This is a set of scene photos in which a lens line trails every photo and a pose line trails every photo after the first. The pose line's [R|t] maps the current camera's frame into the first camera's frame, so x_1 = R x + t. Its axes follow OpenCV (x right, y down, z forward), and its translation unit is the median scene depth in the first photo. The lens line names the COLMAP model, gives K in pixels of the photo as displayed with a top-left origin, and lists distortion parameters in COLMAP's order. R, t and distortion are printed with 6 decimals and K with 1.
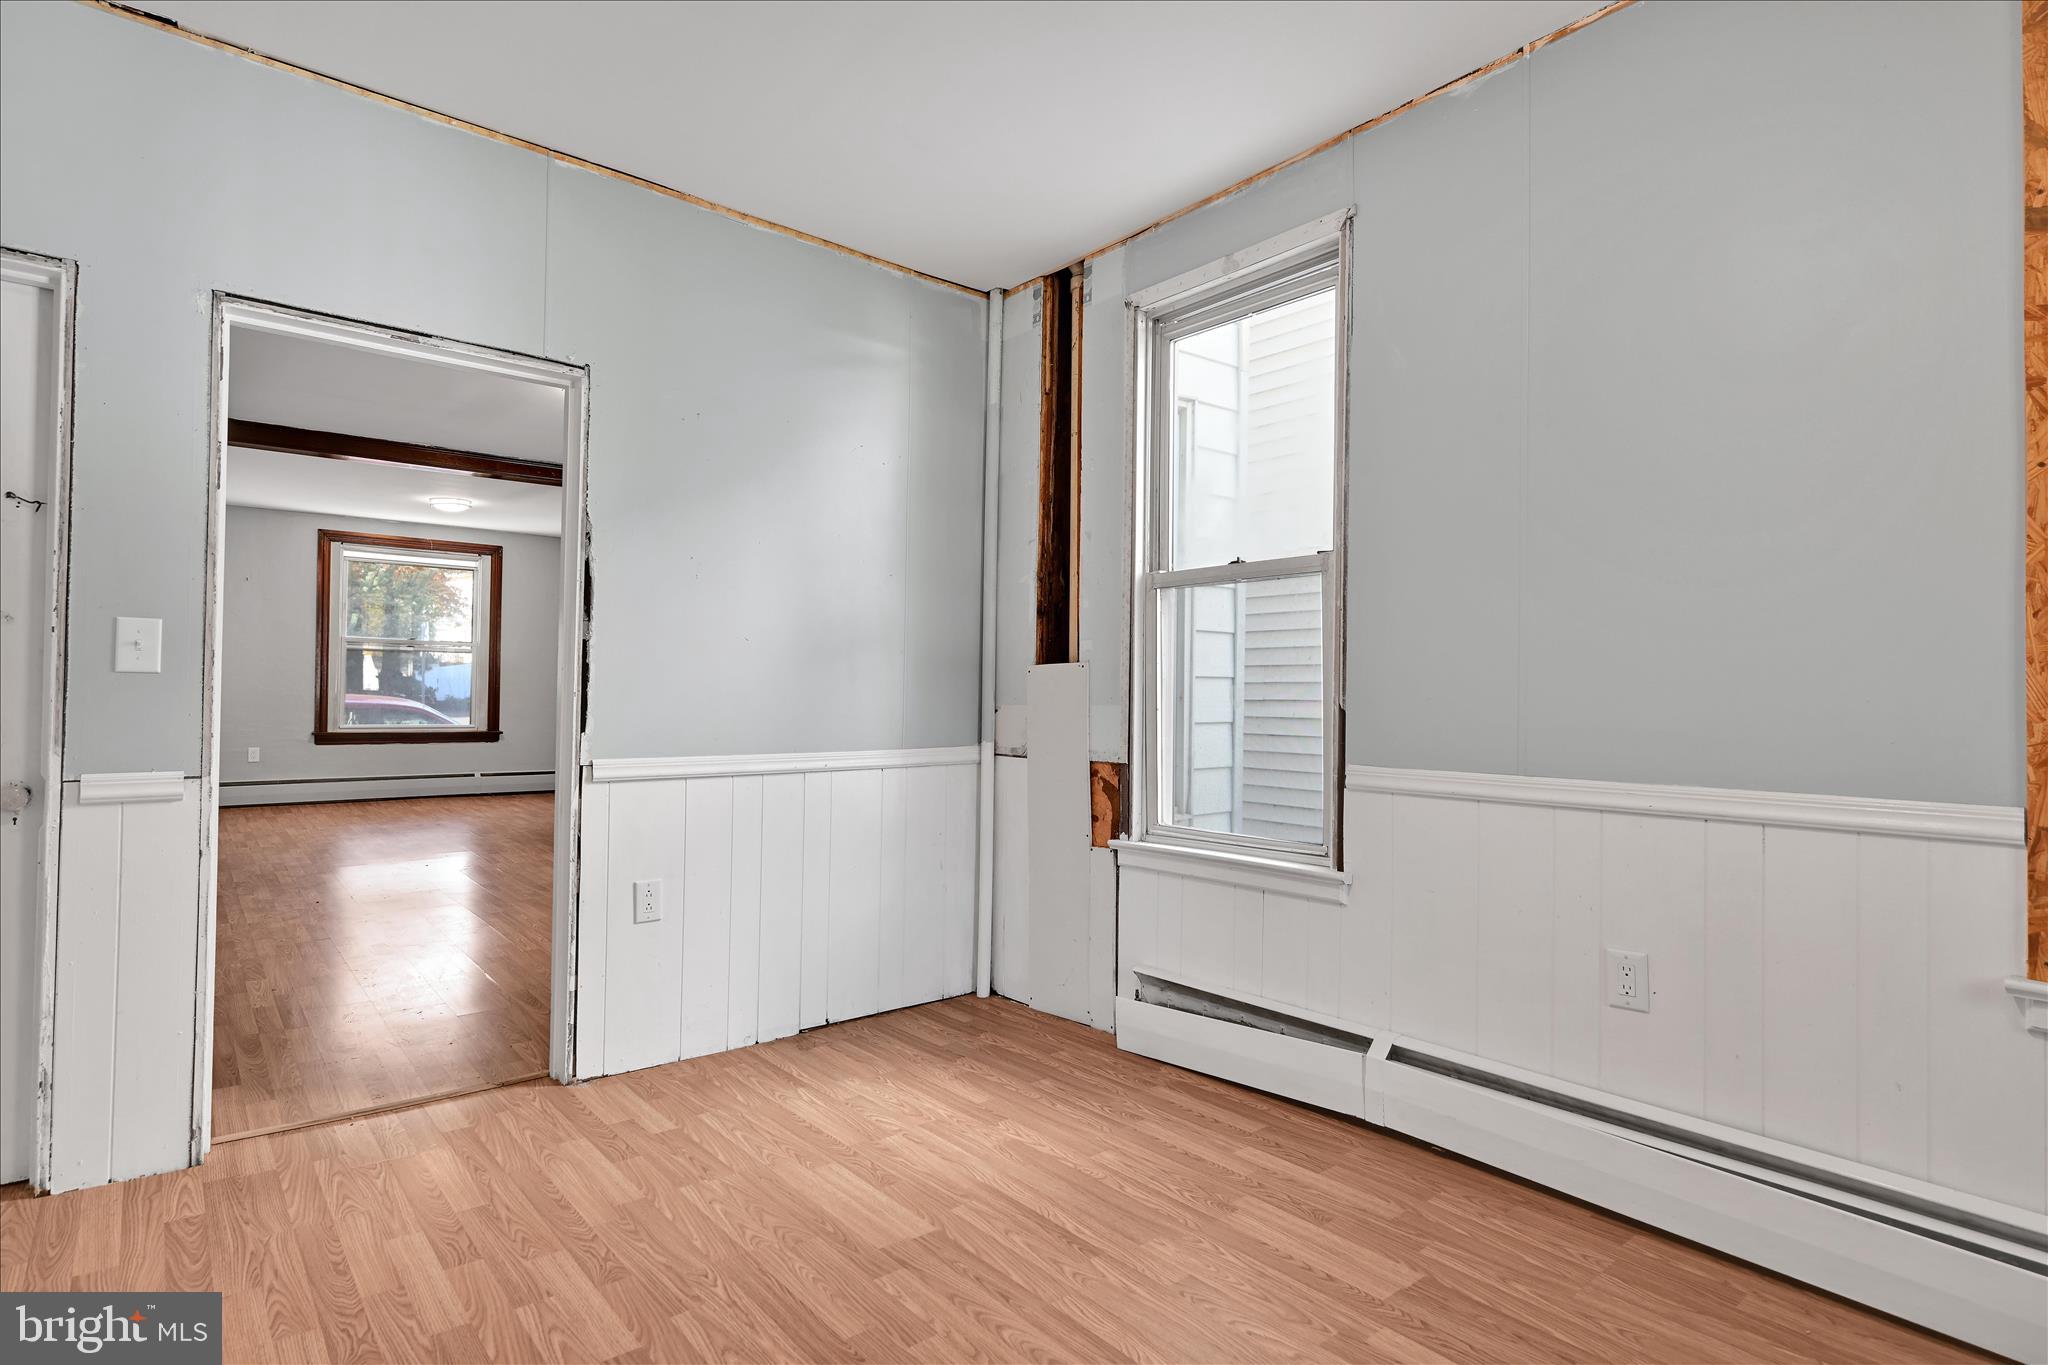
lens RADIAL K [[1081.5, 0, 1026.3], [0, 1081.5, 676.5], [0, 0, 1]] dist [-0.001280, 0.002319]
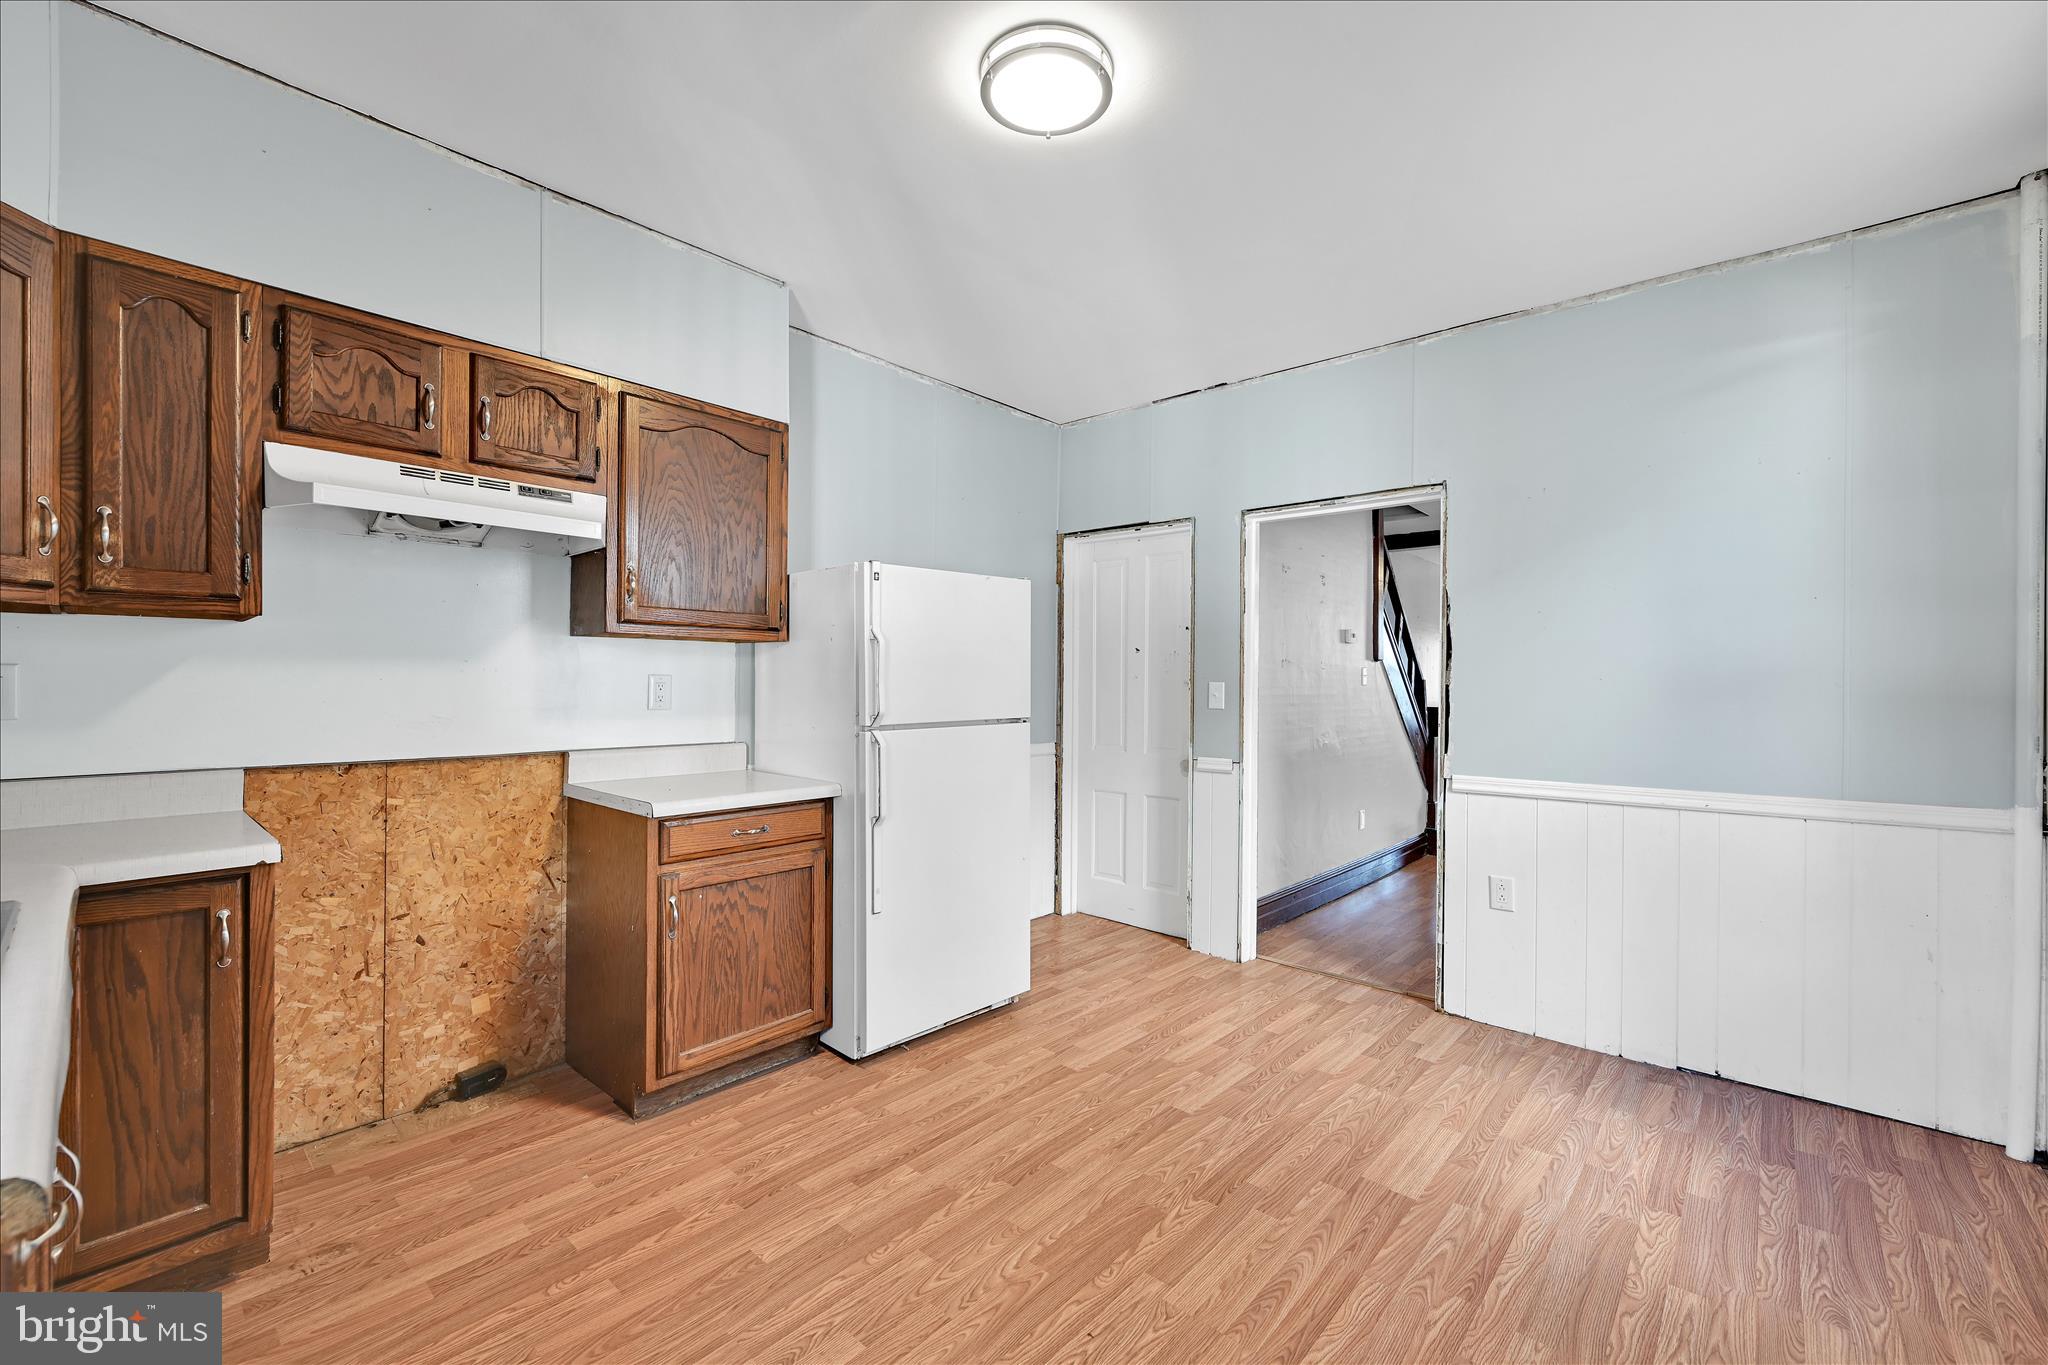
lens RADIAL K [[822.2, 0, 1010.0], [0, 822.2, 686.2], [0, 0, 1]] dist [0.004233, 0.000469]
pose [[0.137556, -0.014352, -0.990390, 0.580294], [0.007298, 0.999883, -0.013476, -0.024984], [0.990467, -0.005375, 0.137644, 0.350287]]
